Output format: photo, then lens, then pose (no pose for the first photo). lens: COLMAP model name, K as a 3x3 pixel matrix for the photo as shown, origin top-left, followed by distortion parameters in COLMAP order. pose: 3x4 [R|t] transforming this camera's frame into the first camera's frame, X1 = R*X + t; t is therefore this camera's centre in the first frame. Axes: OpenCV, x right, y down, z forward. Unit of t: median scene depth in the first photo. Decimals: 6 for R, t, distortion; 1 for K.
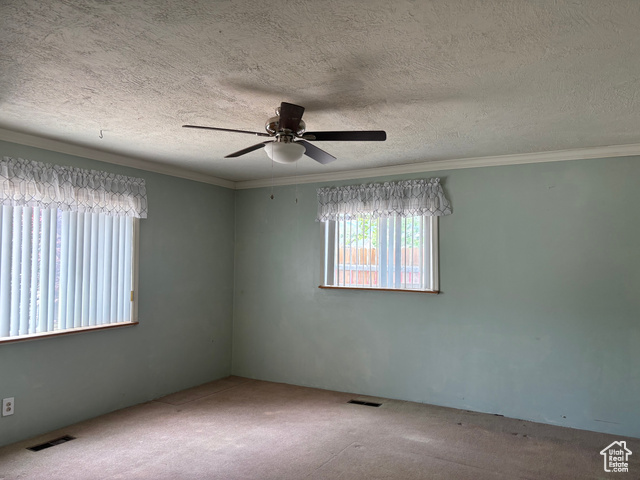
lens RADIAL K [[487.6, 0, 318.9], [0, 487.6, 241.3], [0, 0, 1]] dist [0.058061, -0.063235]
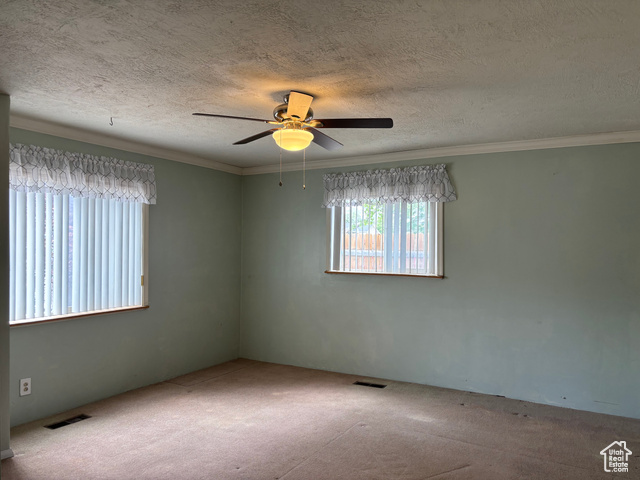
lens RADIAL K [[487.6, 0, 320.1], [0, 487.6, 244.2], [0, 0, 1]] dist [0.058061, -0.063235]
pose [[0.999977, 0.000566, -0.006785, -0.004928], [-0.000321, 0.999352, 0.036006, -0.001131], [0.006801, -0.036003, 0.999329, -0.020188]]
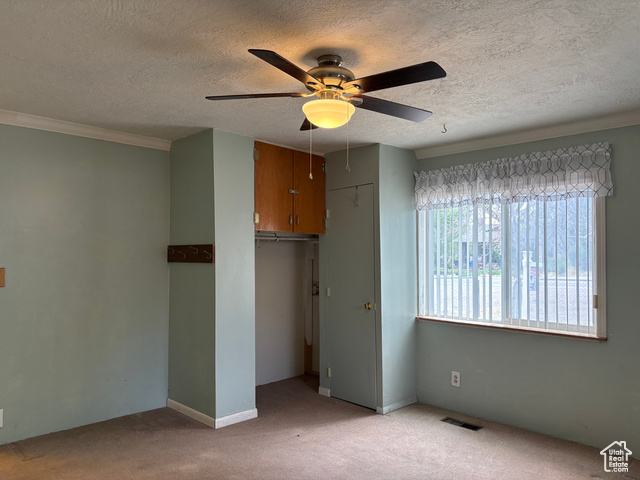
lens RADIAL K [[487.6, 0, 321.5], [0, 487.6, 244.2], [0, 0, 1]] dist [0.058061, -0.063235]
pose [[-0.267750, -0.024542, -0.963176, 0.611870], [0.034067, 0.998809, -0.034920, 0.046854], [0.962886, -0.042162, -0.266595, 1.059671]]
